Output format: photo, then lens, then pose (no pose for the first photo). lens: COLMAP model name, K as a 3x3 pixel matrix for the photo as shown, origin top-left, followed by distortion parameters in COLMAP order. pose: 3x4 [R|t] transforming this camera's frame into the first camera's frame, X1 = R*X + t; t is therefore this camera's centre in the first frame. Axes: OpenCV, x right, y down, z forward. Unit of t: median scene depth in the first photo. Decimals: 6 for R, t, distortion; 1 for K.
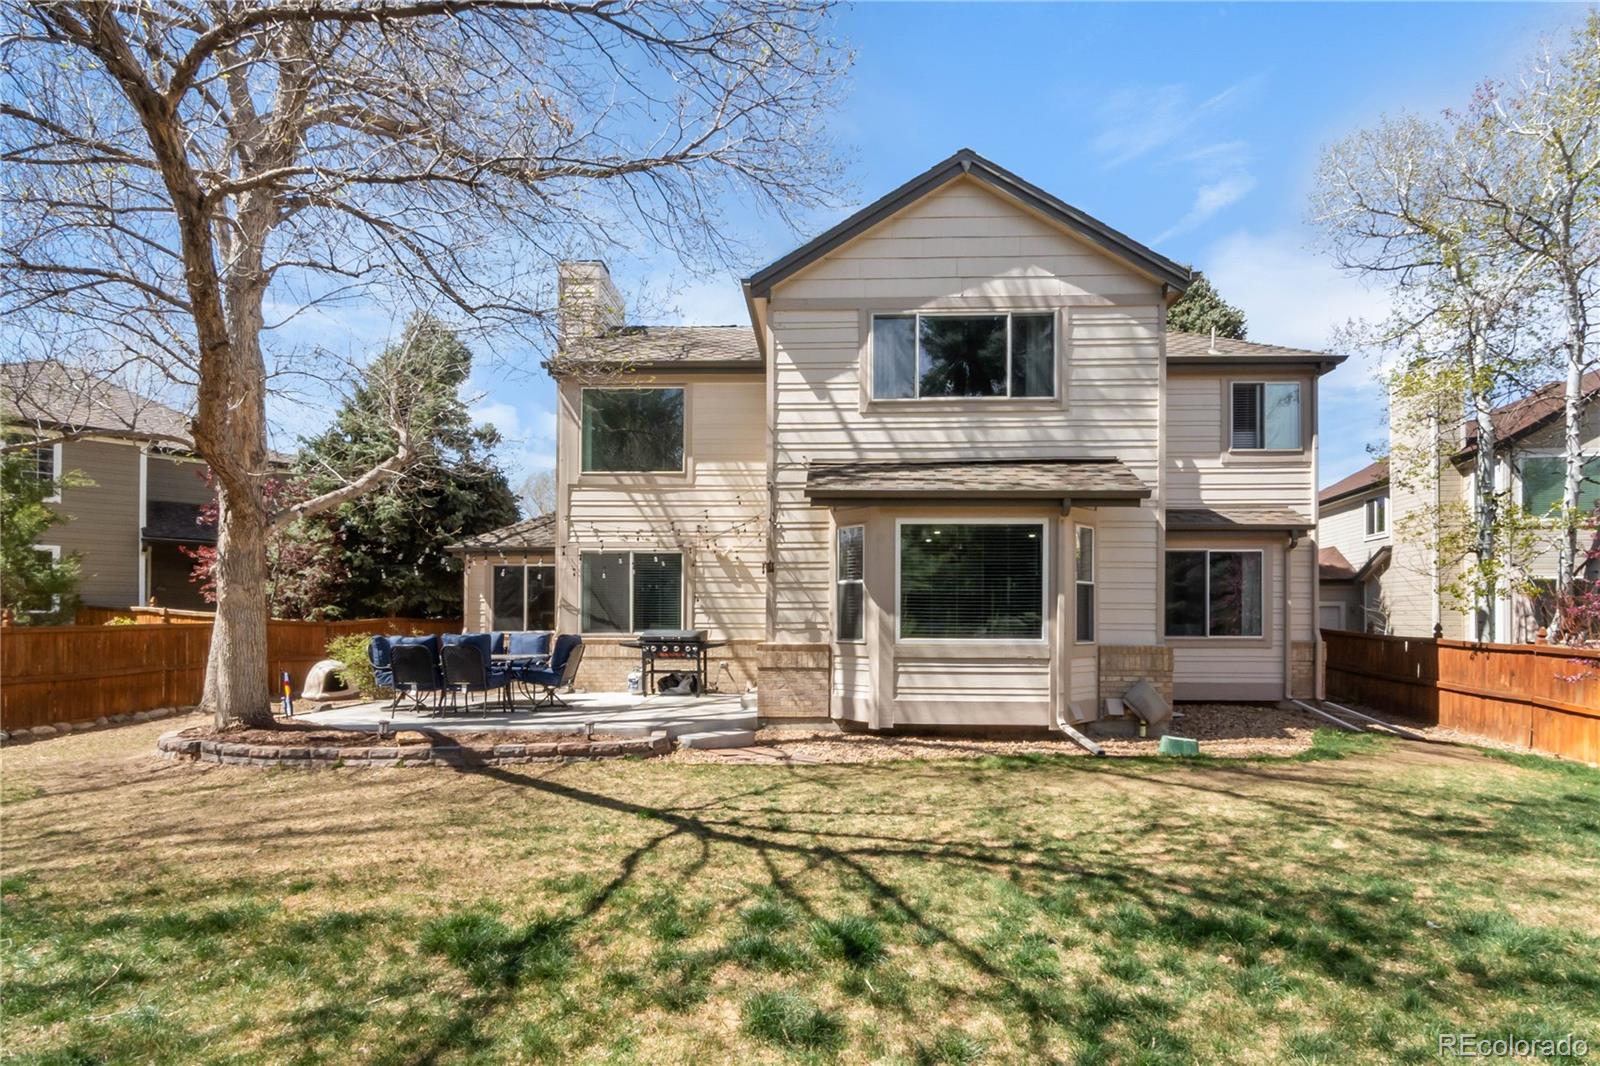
lens RADIAL K [[798.0, 0, 792.2], [0, 798.0, 610.8], [0, 0, 1]] dist [-0.001464, -0.000272]
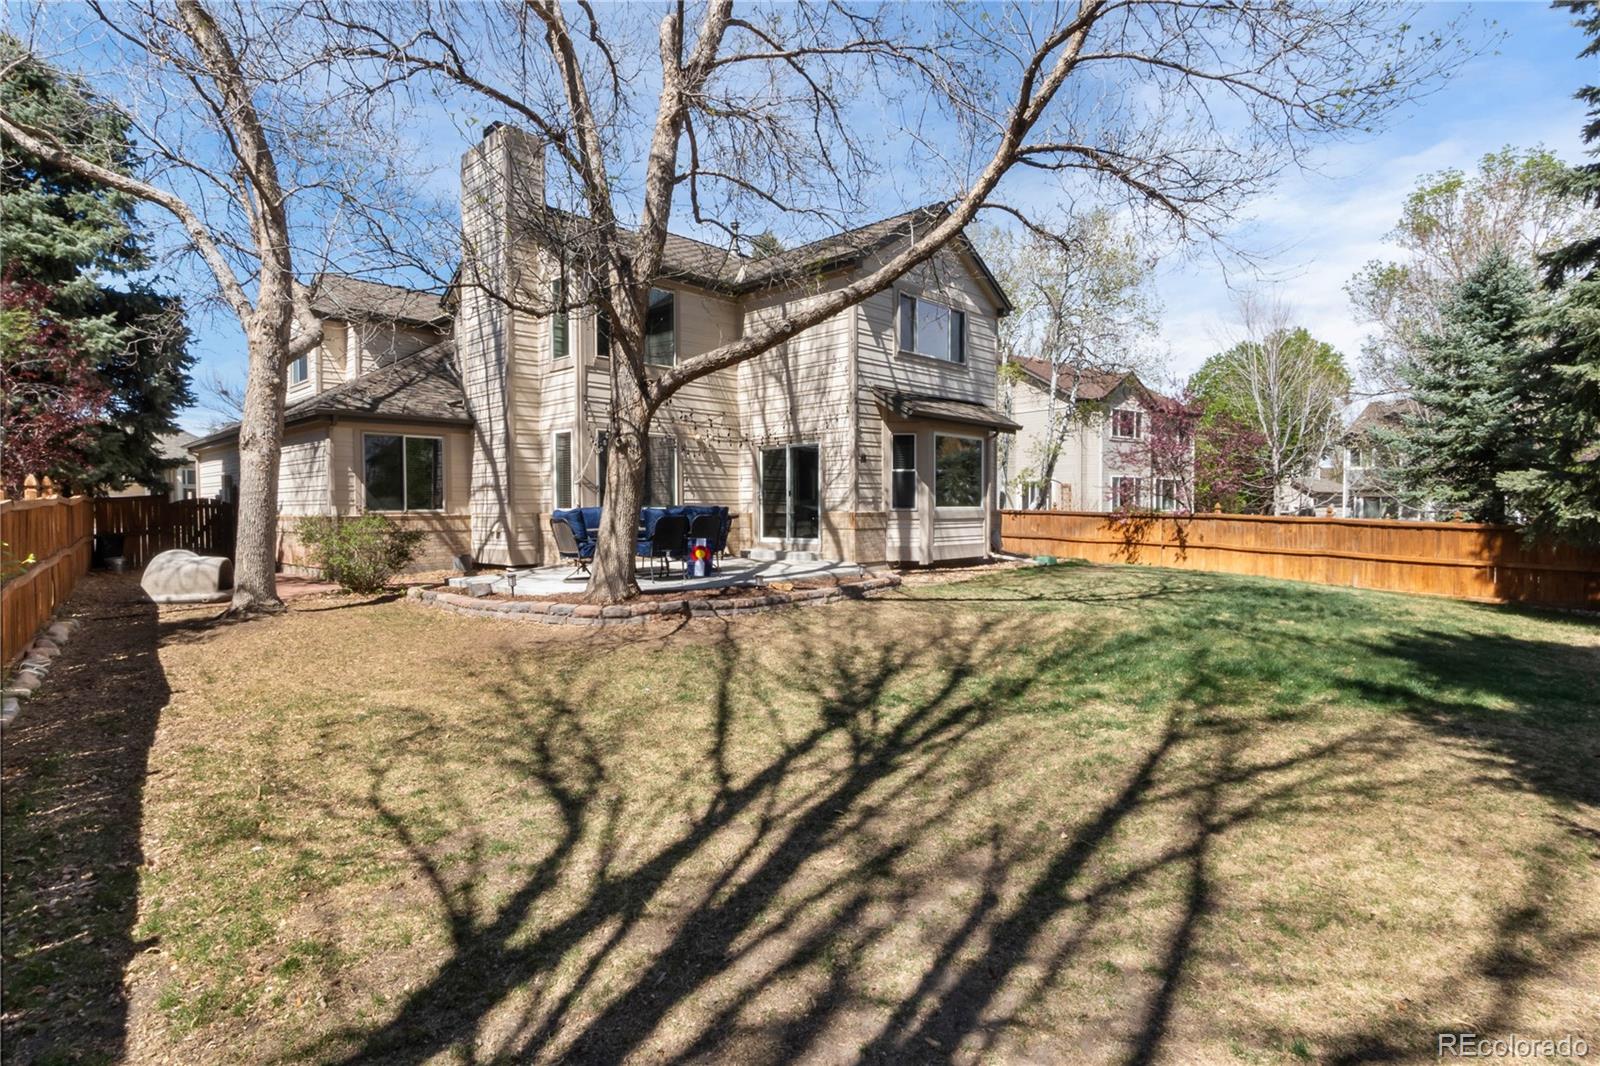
lens RADIAL K [[807.4, 0, 783.7], [0, 807.4, 531.9], [0, 0, 1]] dist [-0.006951, -0.000569]
pose [[0.669478, -0.027232, 0.742333, -1.191722], [-0.004968, 0.999141, 0.041133, 0.018122], [-0.742816, -0.031225, 0.668768, 0.130753]]
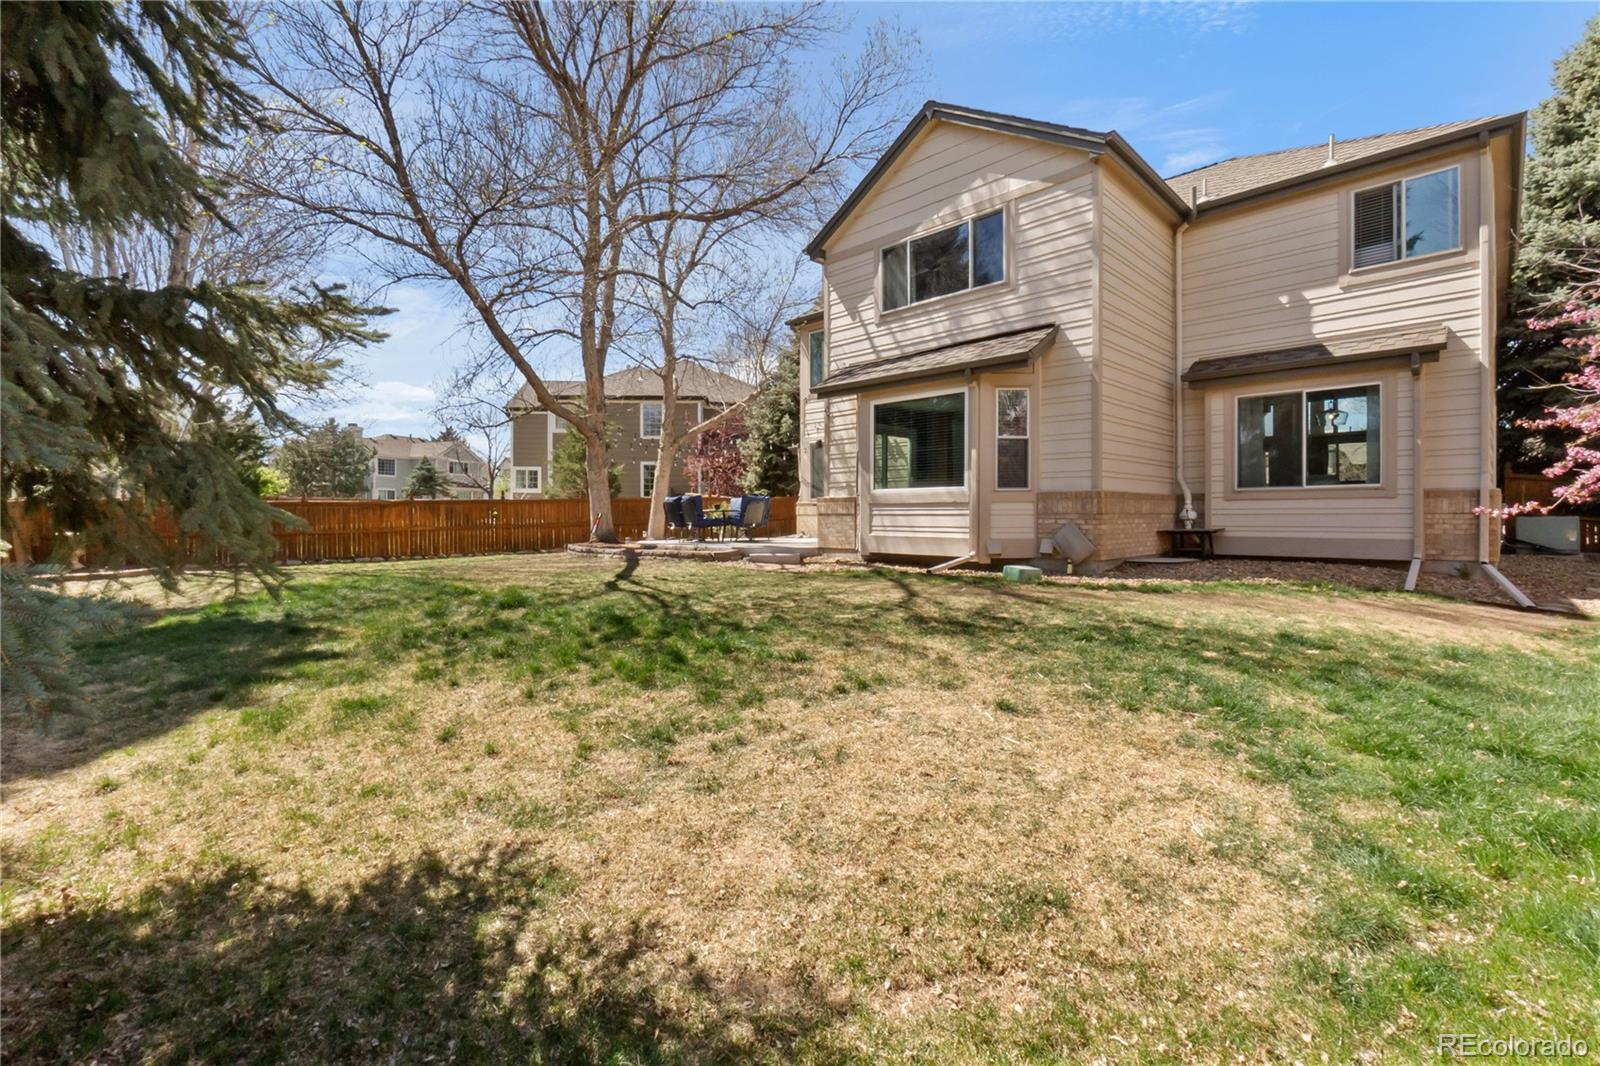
lens RADIAL K [[694.9, 0, 784.8], [0, 694.9, 508.7], [0, 0, 1]] dist [-0.007453, 0.001504]
pose [[0.725660, -0.008020, -0.688007, 0.777273], [0.013171, 0.999911, 0.002235, 0.057994], [0.687928, -0.010684, 0.725700, 0.039704]]
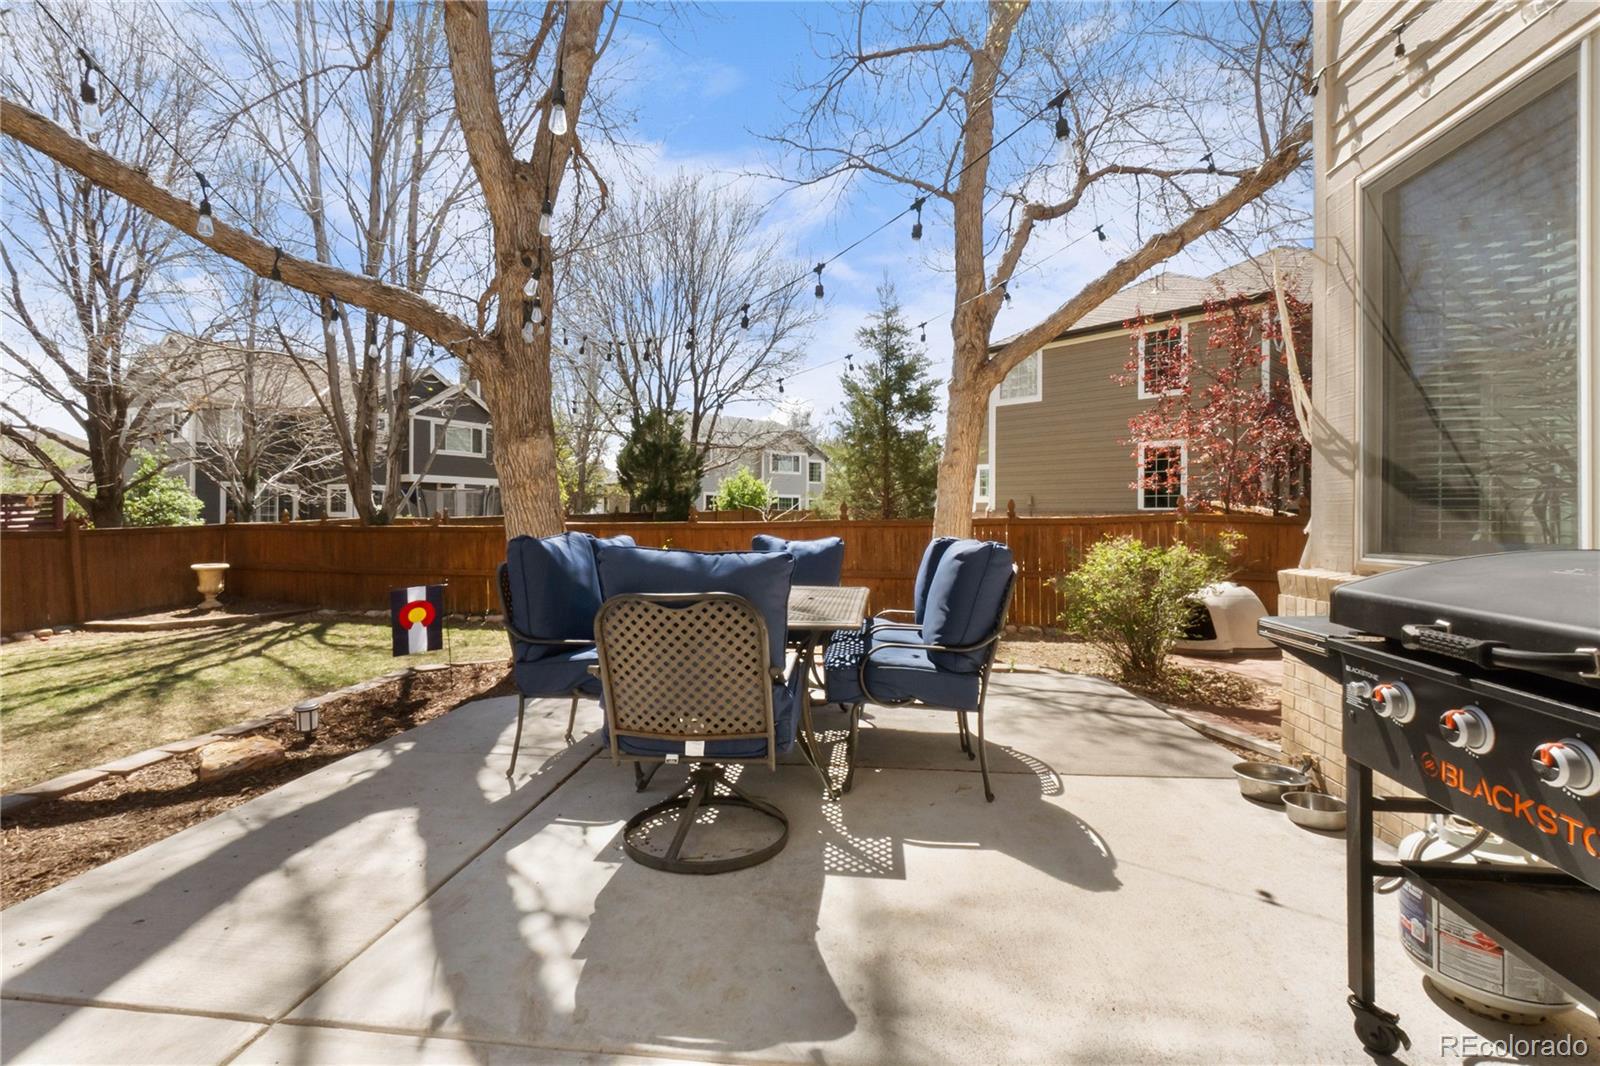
lens RADIAL K [[694.9, 0, 803.5], [0, 694.9, 519.0], [0, 0, 1]] dist [-0.007453, 0.001504]
pose [[-0.031669, 0.003277, -0.999493, -0.083814], [0.004214, 0.999986, 0.003145, 0.023437], [0.999490, -0.004113, -0.031682, 1.124302]]
